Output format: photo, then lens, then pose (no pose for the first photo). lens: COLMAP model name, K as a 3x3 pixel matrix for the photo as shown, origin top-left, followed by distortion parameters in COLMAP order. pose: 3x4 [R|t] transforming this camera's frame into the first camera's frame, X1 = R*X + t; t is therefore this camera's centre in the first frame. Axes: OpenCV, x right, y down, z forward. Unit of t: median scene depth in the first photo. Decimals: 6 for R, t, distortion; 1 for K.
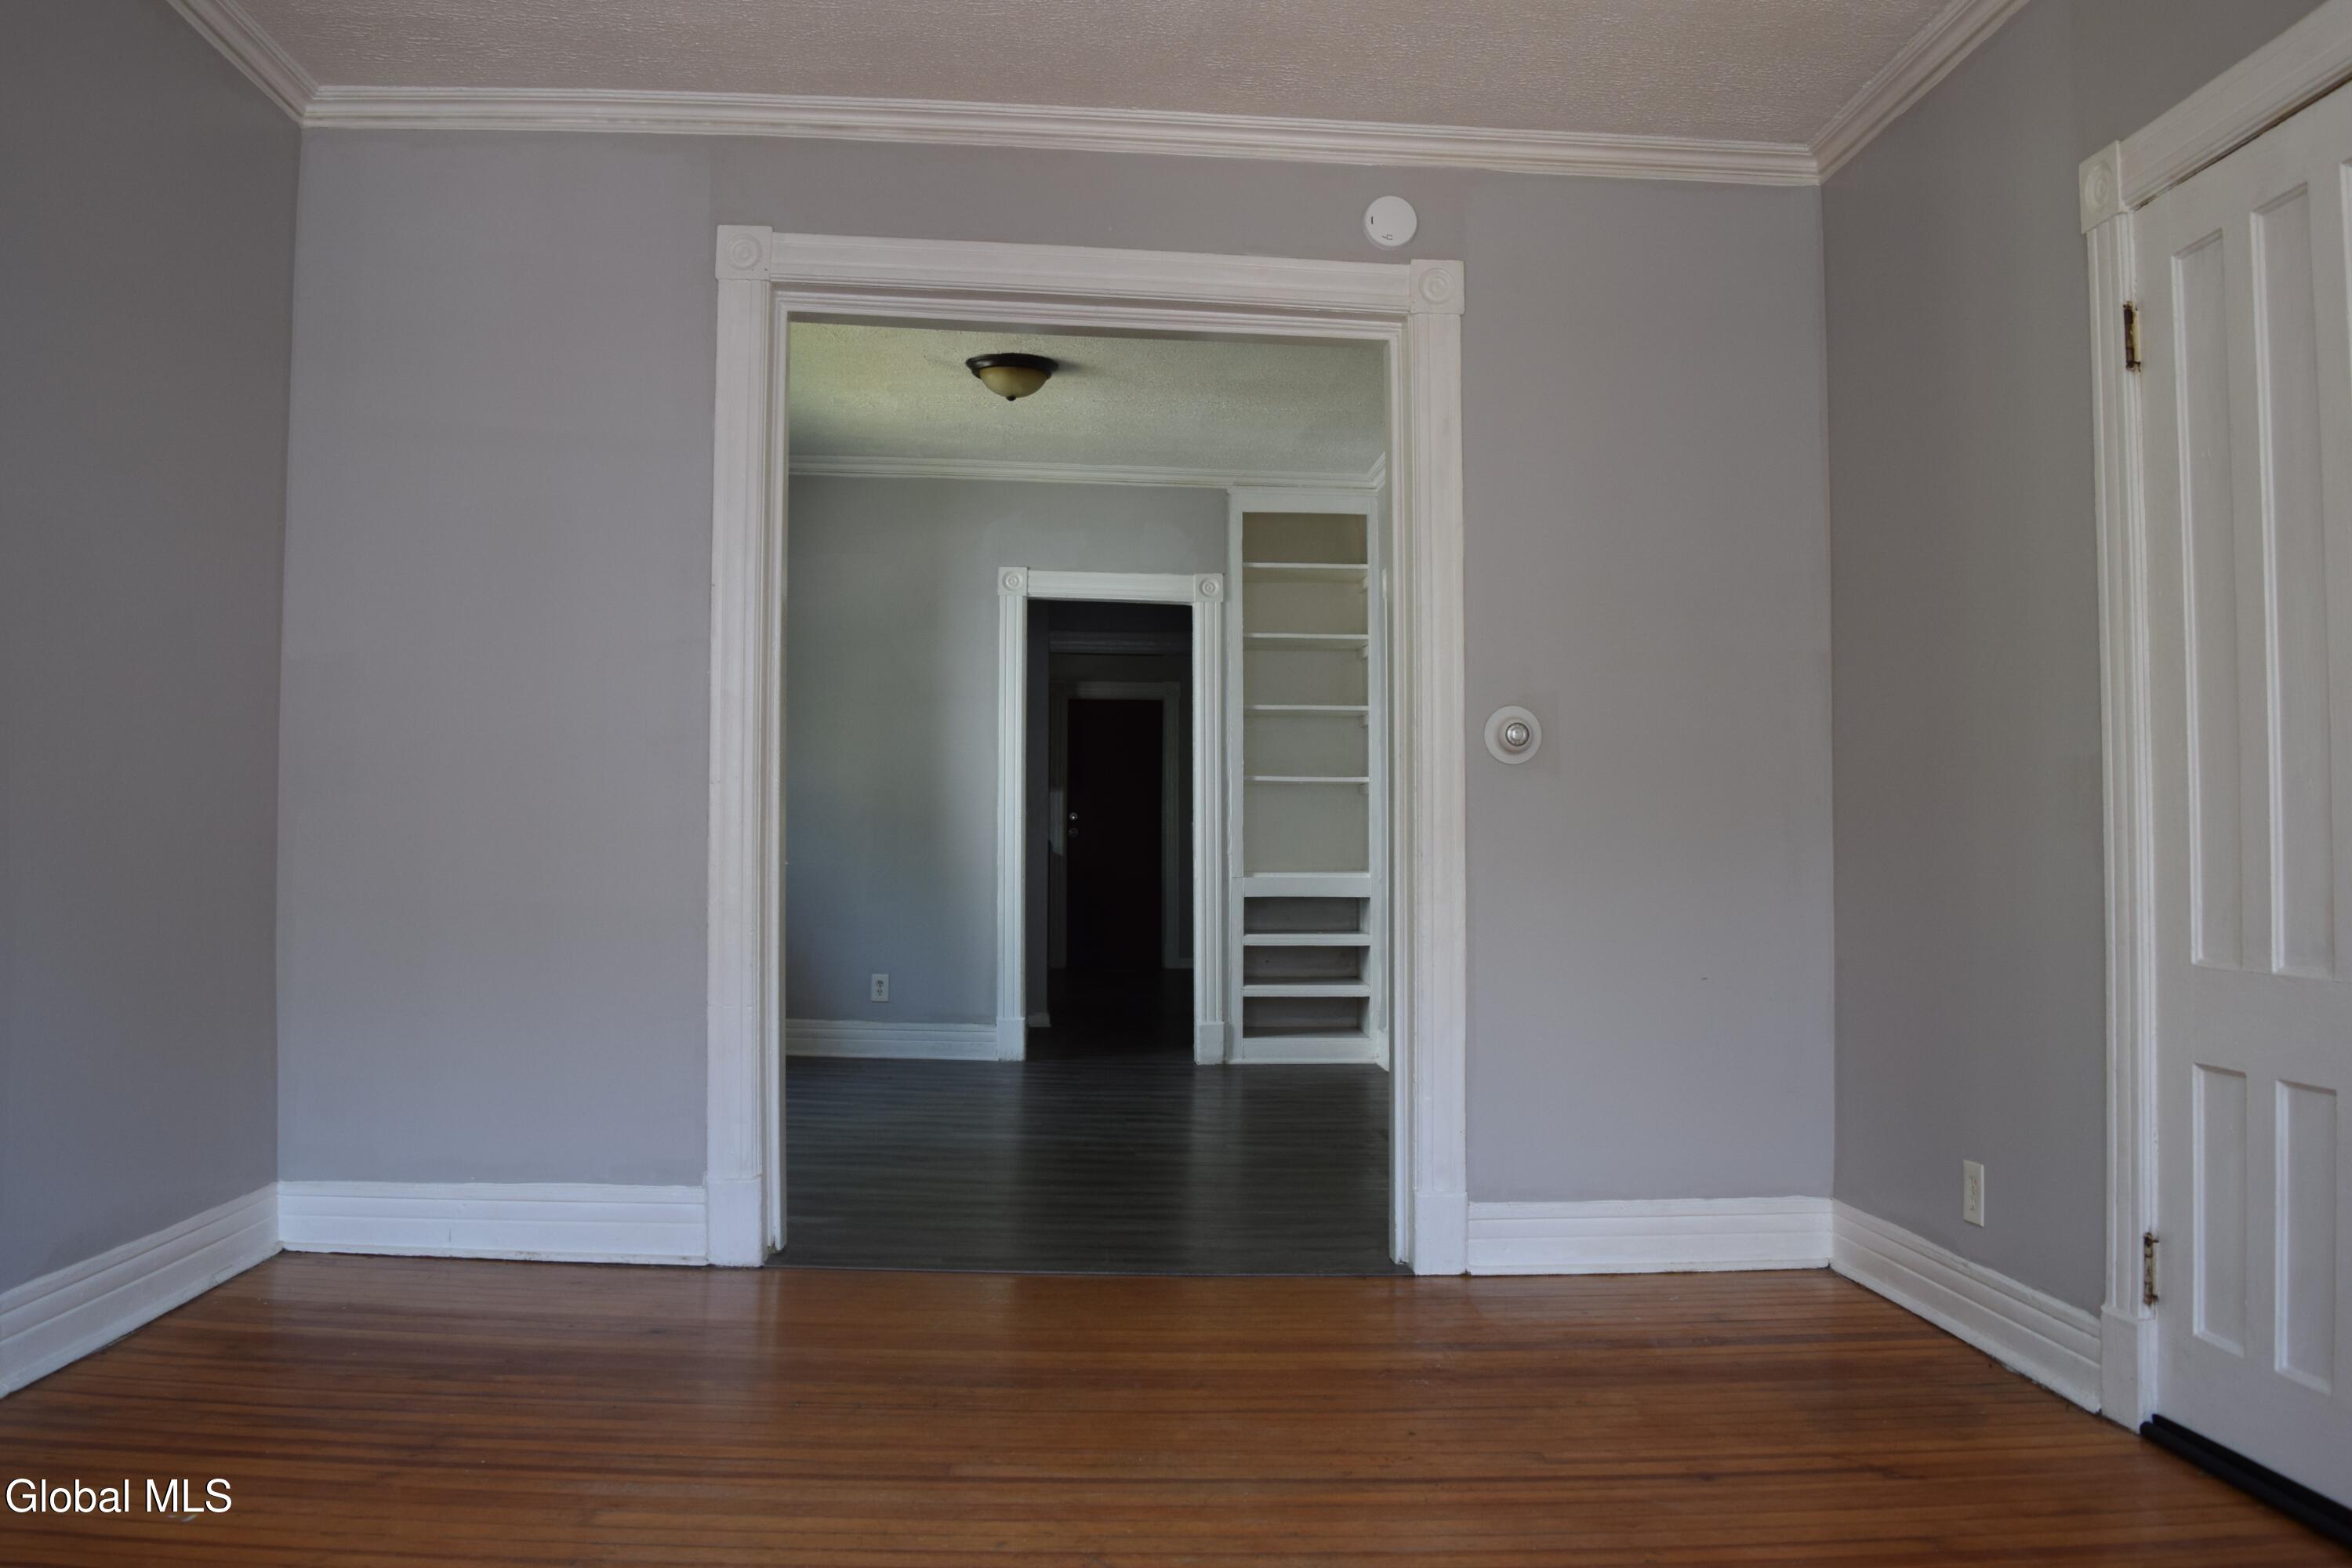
lens RADIAL K [[1838.8, 0, 1172.8], [0, 1838.8, 775.5], [0, 0, 1]] dist [-0.105691, 0.033622]
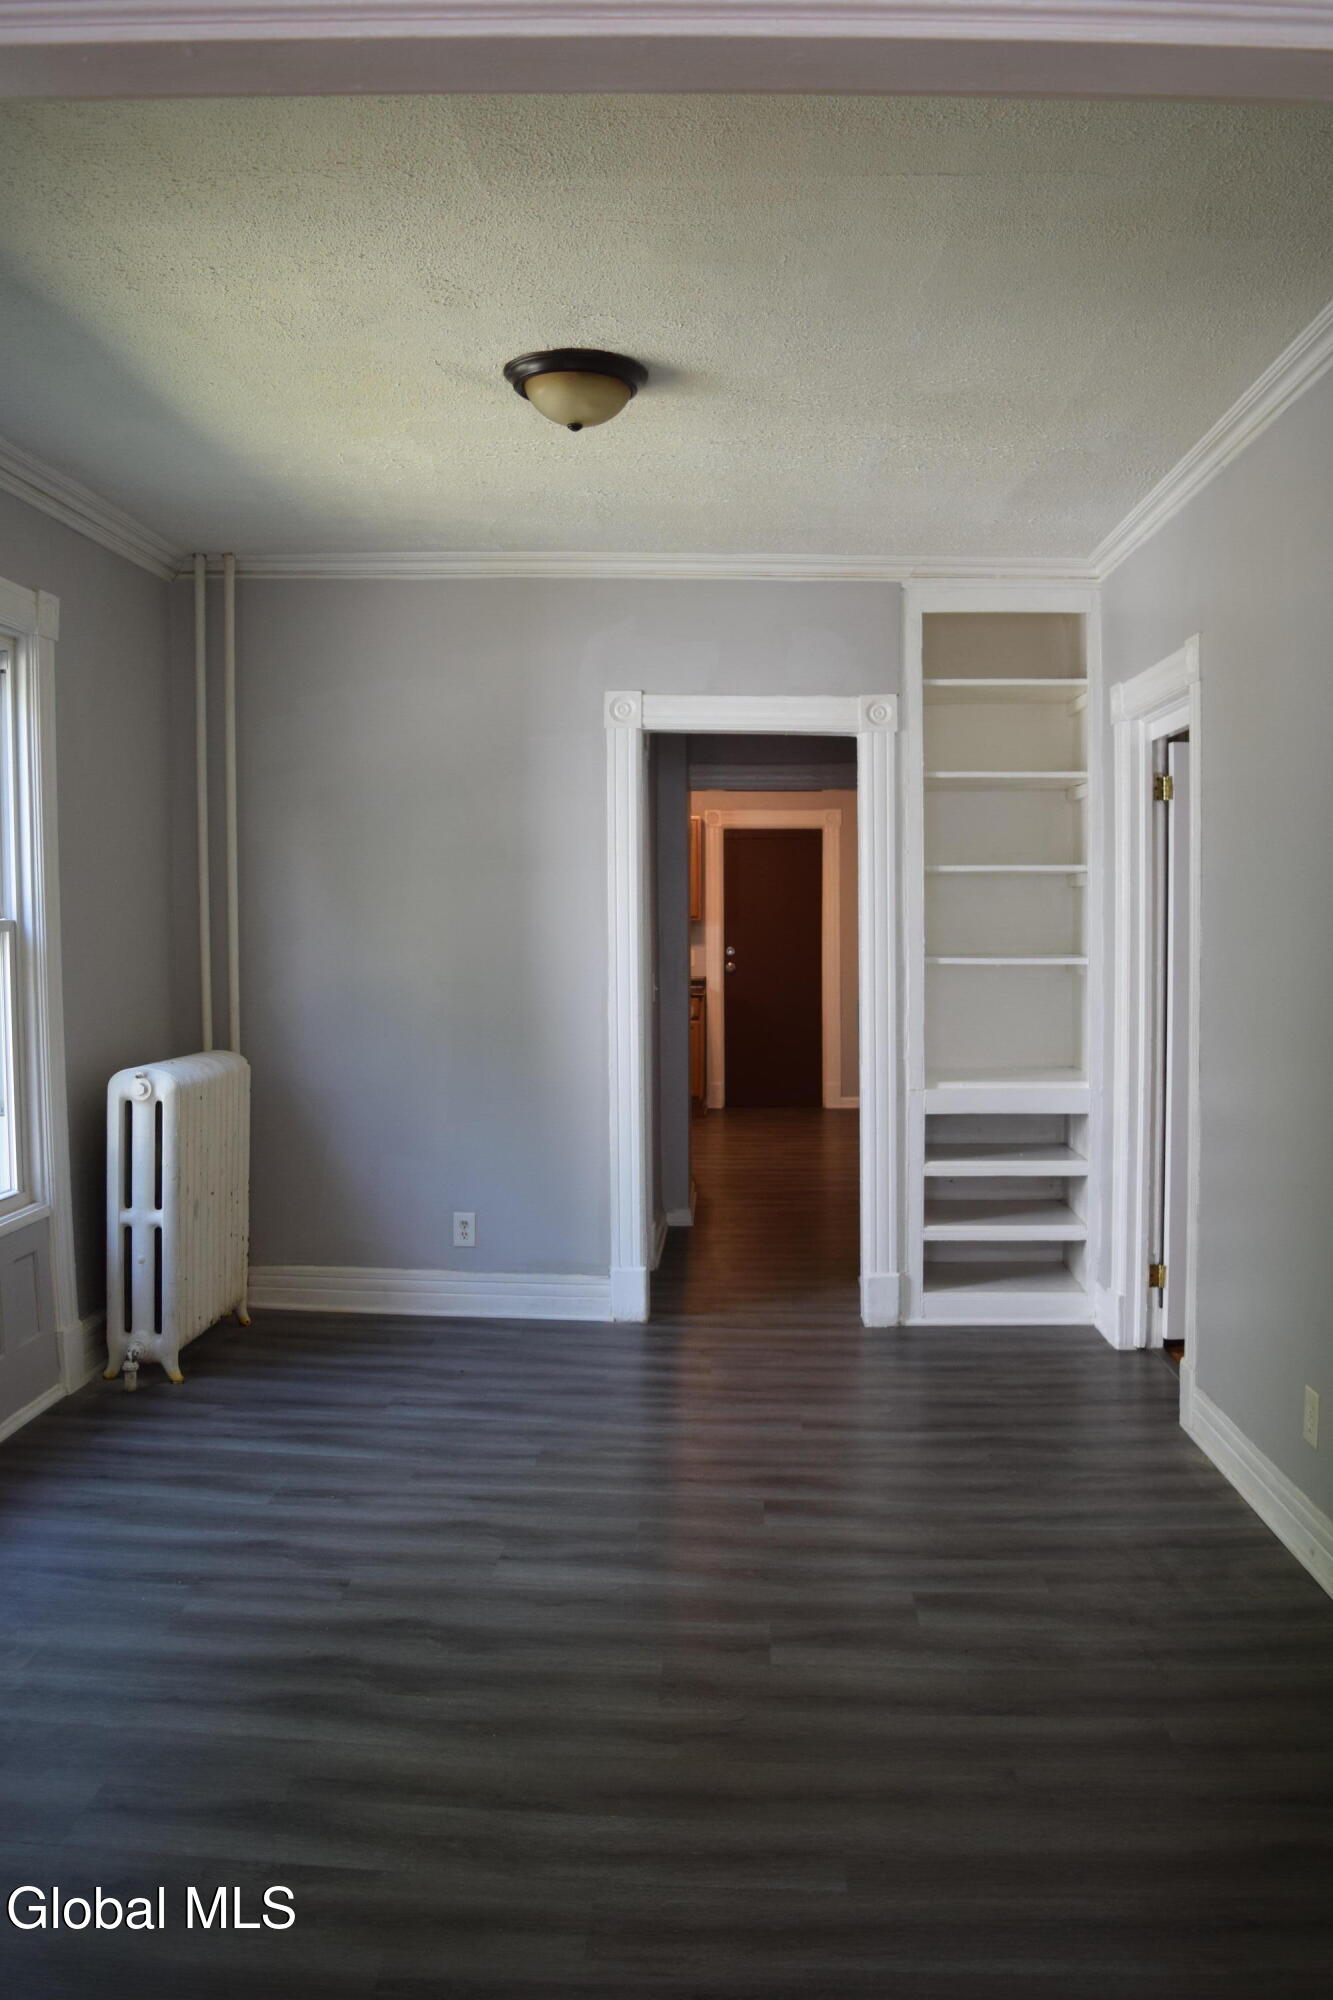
lens RADIAL K [[1563.6, 0, 692.0], [0, 1563.6, 1008.6], [0, 0, 1]] dist [-0.105691, 0.033622]
pose [[0.995841, -0.003803, -0.091033, 0.000730], [0.011852, 0.996046, 0.088049, -0.037748], [0.090338, -0.088762, 0.991948, 0.340398]]
